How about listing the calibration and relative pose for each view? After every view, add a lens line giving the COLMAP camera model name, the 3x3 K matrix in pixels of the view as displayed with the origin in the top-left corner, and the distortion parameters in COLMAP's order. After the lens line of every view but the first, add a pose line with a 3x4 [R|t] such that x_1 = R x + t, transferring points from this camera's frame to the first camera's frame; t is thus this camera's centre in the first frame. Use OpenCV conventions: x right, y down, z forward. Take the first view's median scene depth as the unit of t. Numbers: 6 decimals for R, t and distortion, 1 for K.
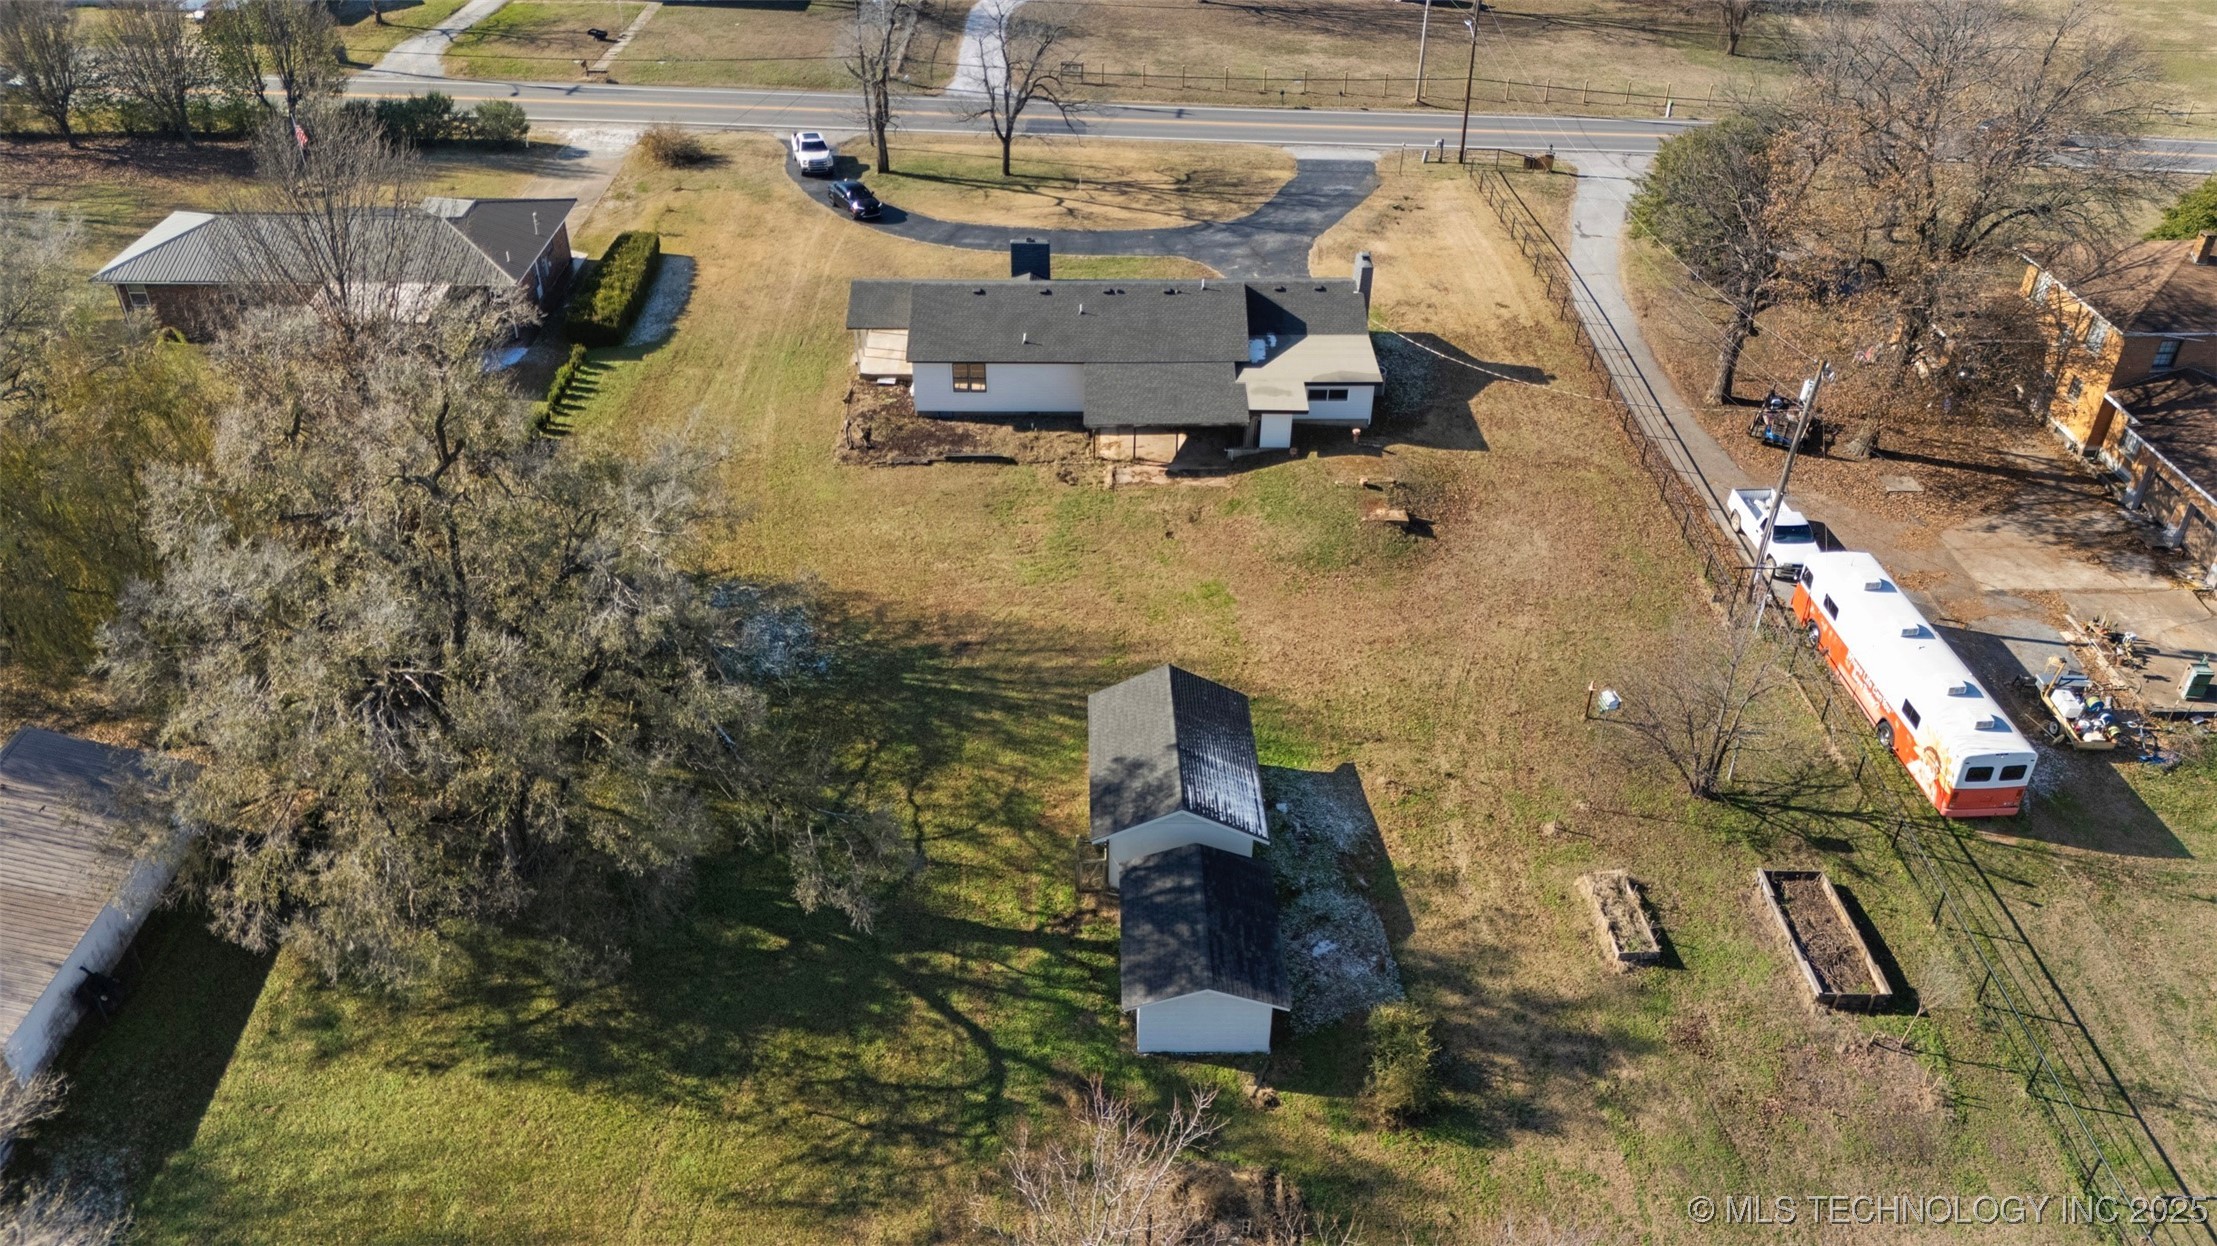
lens RADIAL K [[1644.7, 0, 1101.3], [0, 1644.7, 606.2], [0, 0, 1]] dist [0.107104, -0.136694]
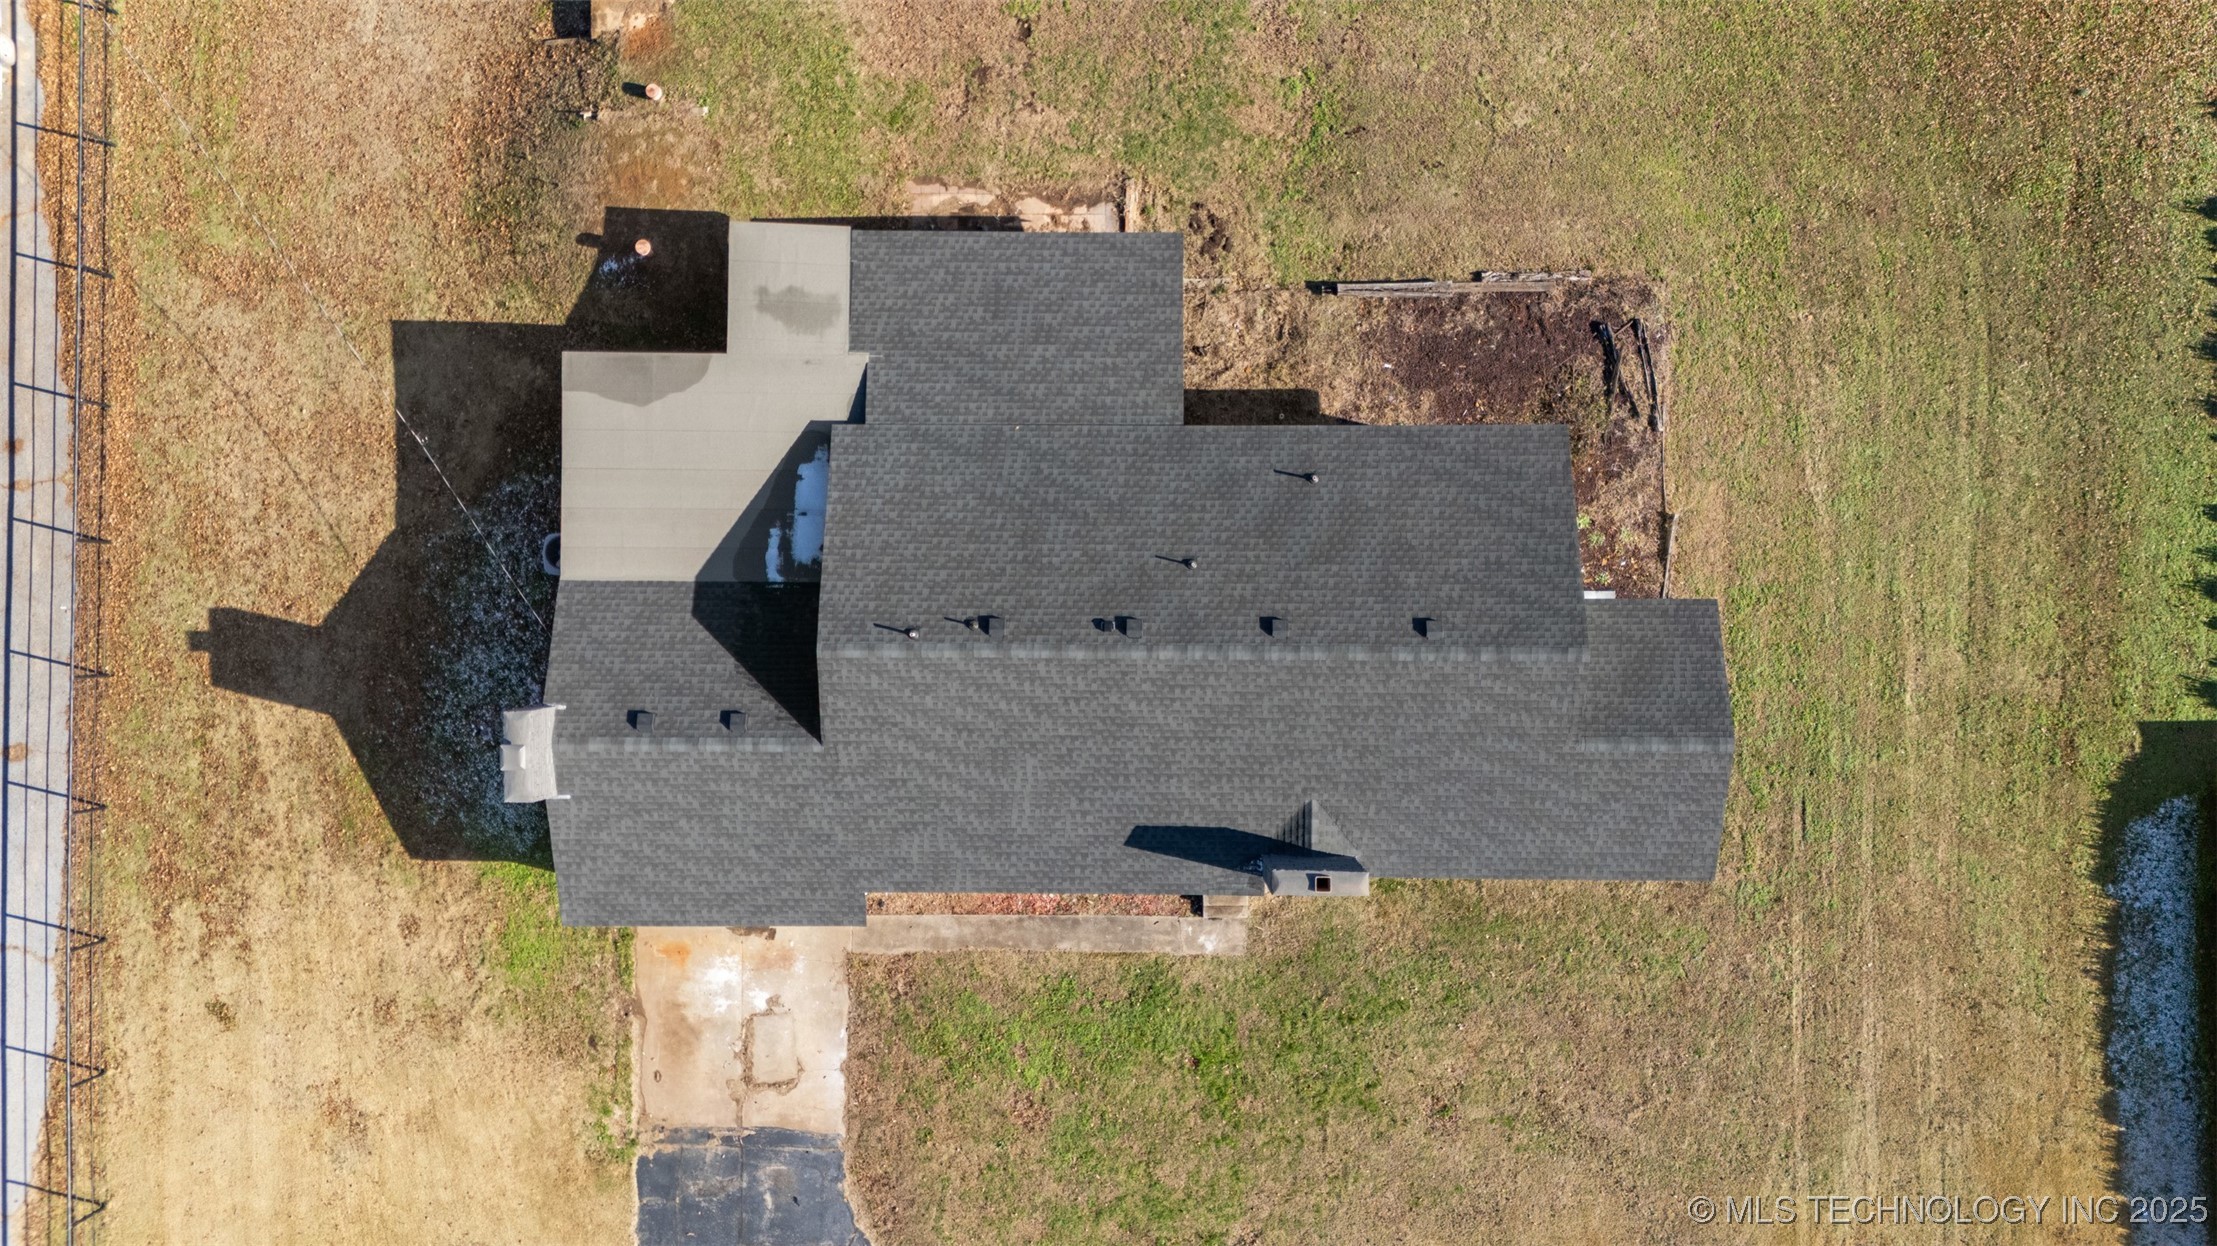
lens RADIAL K [[1644.7, 0, 1101.3], [0, 1644.7, 606.2], [0, 0, 1]] dist [0.107104, -0.136694]
pose [[-0.999855, -0.011080, 0.012963, 0.005013], [0.016953, -0.563417, 0.825999, -0.479863], [-0.001849, 0.826098, 0.563523, 0.657775]]
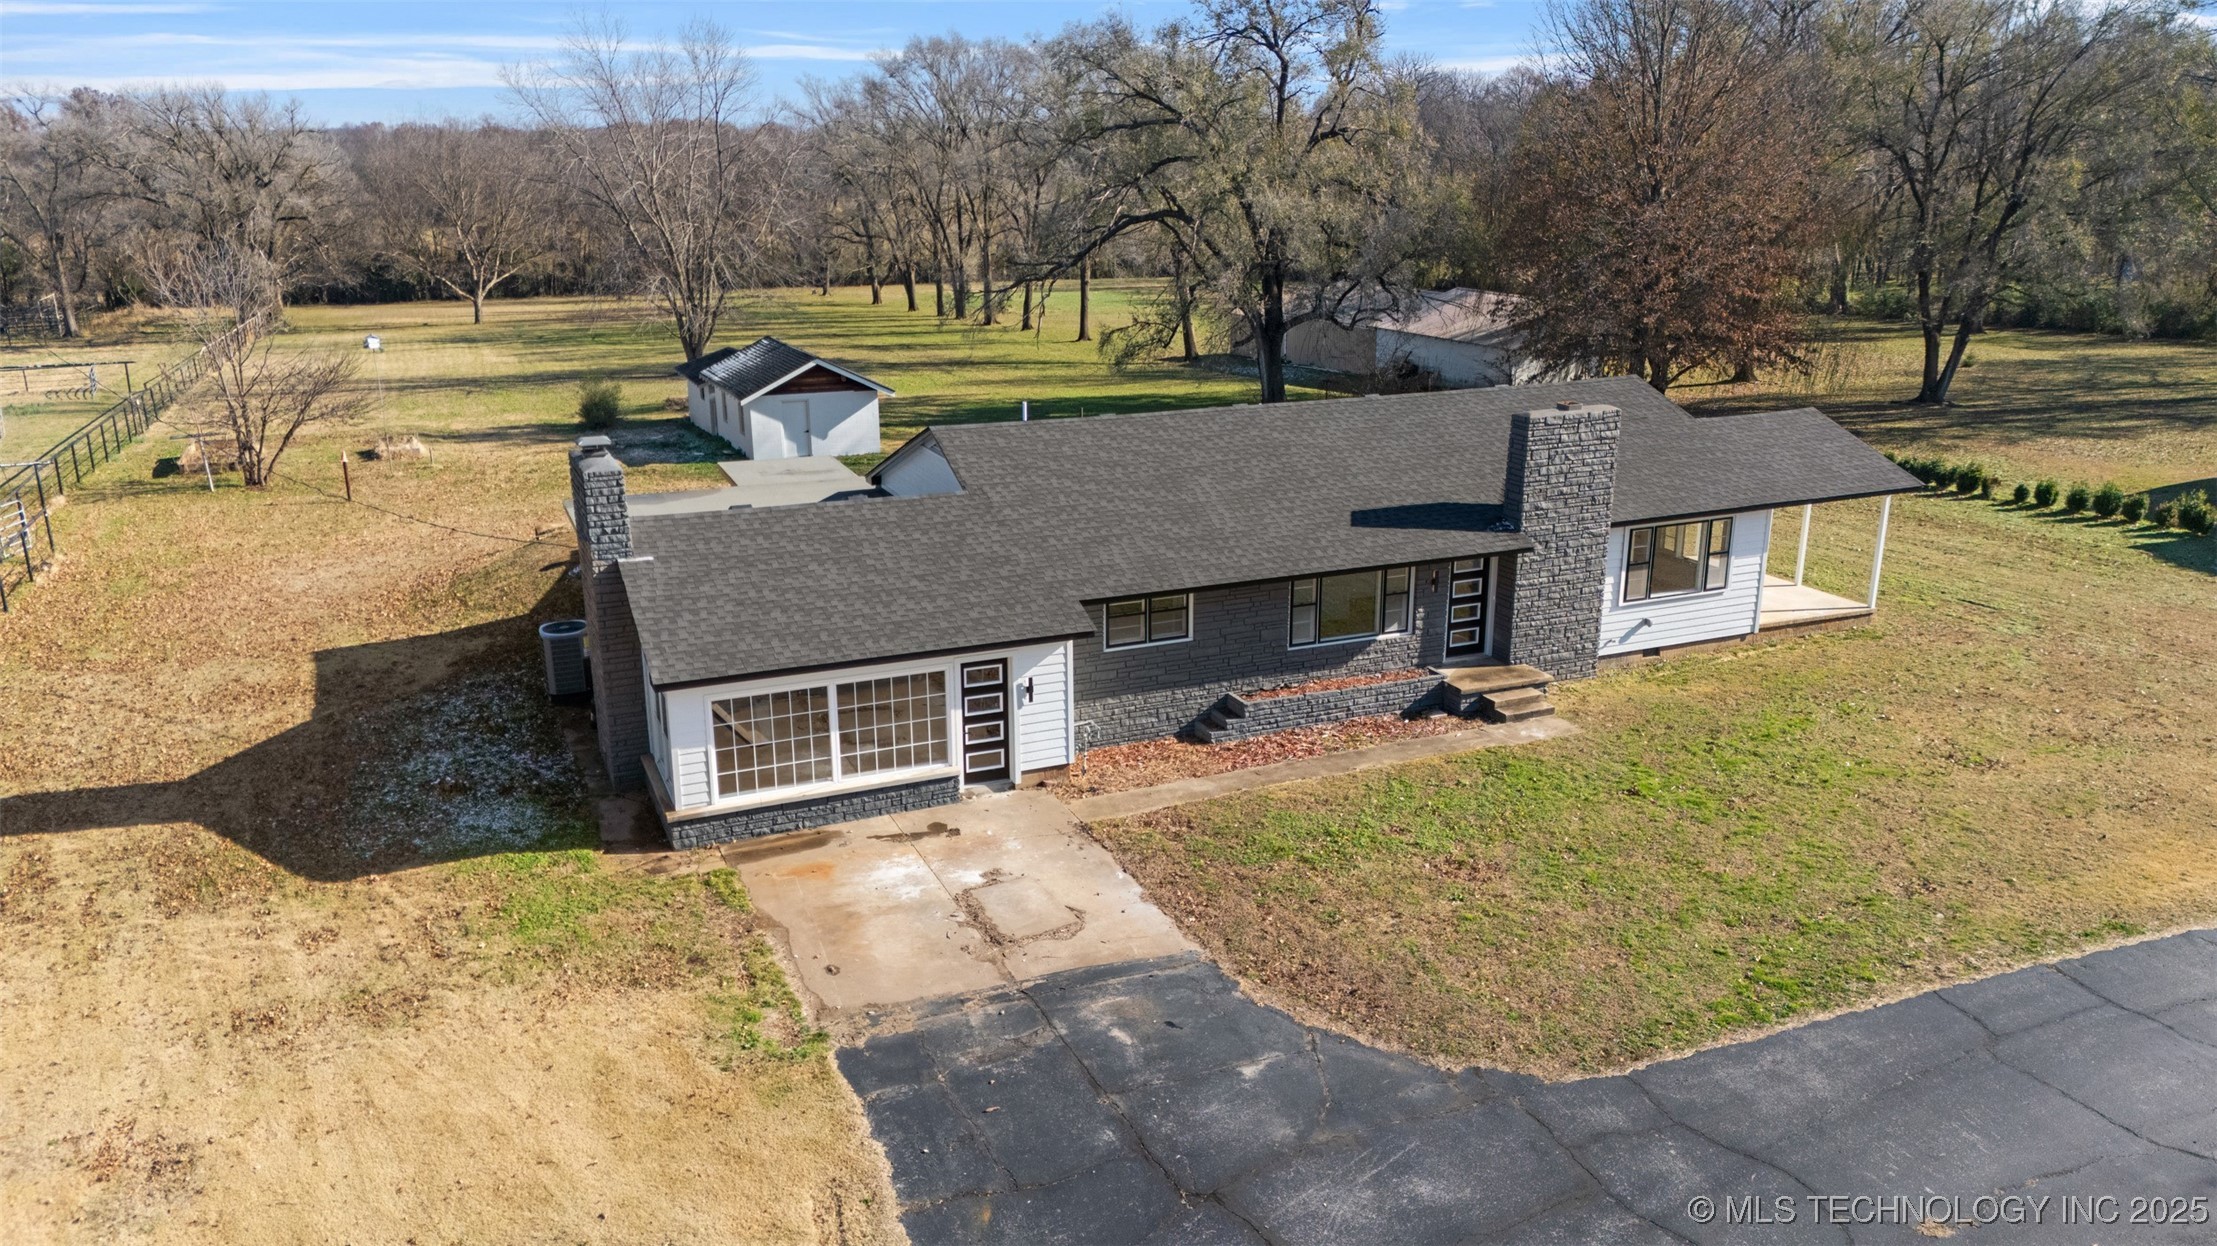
lens RADIAL K [[1644.7, 0, 1101.3], [0, 1644.7, 606.2], [0, 0, 1]] dist [0.107104, -0.136694]
pose [[-0.923628, 0.108658, -0.367567, 0.170462], [-0.205400, 0.669340, 0.713999, -0.394017], [0.323609, 0.734968, -0.595903, 1.118905]]
